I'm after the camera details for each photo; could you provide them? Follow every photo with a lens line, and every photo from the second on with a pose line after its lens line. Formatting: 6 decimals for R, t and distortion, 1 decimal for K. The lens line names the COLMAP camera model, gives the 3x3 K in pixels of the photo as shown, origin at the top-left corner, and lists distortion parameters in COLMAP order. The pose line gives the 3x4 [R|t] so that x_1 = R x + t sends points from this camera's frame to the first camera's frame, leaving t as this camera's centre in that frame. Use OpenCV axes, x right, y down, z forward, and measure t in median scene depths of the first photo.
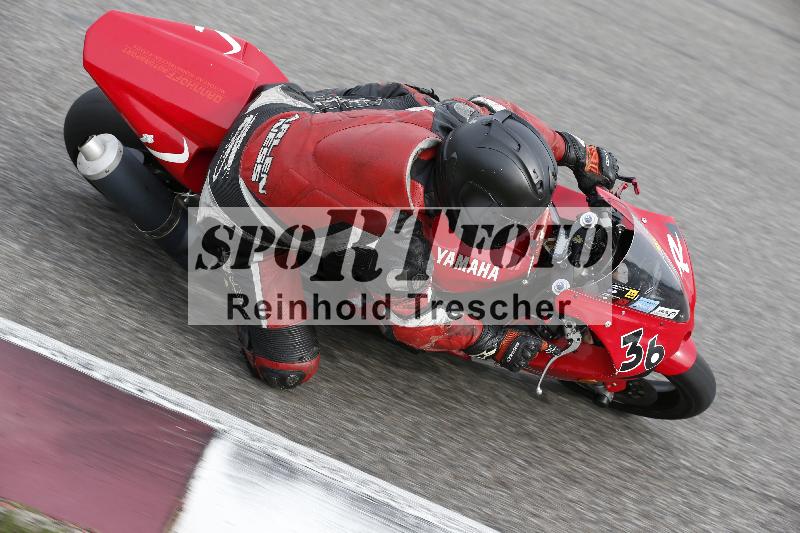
lens RADIAL K [[2317.2, 0, 400.0], [0, 2317.2, 266.5], [0, 0, 1]] dist [0.097461, 0.142688]
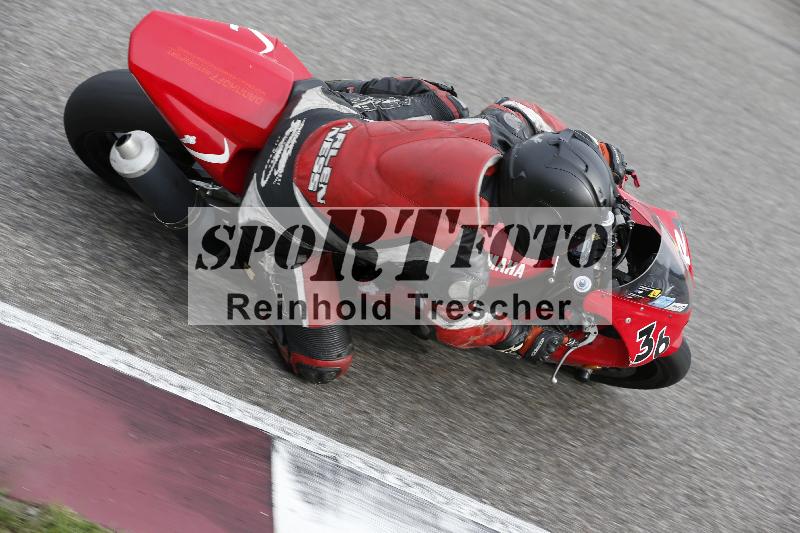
lens RADIAL K [[2317.2, 0, 400.0], [0, 2317.2, 266.5], [0, 0, 1]] dist [0.097461, 0.142688]
pose [[0.983176, -0.003144, 0.182634, -0.203777], [-0.013084, 0.996071, 0.087586, -0.090100], [-0.182191, -0.088502, 0.979272, -0.005437]]
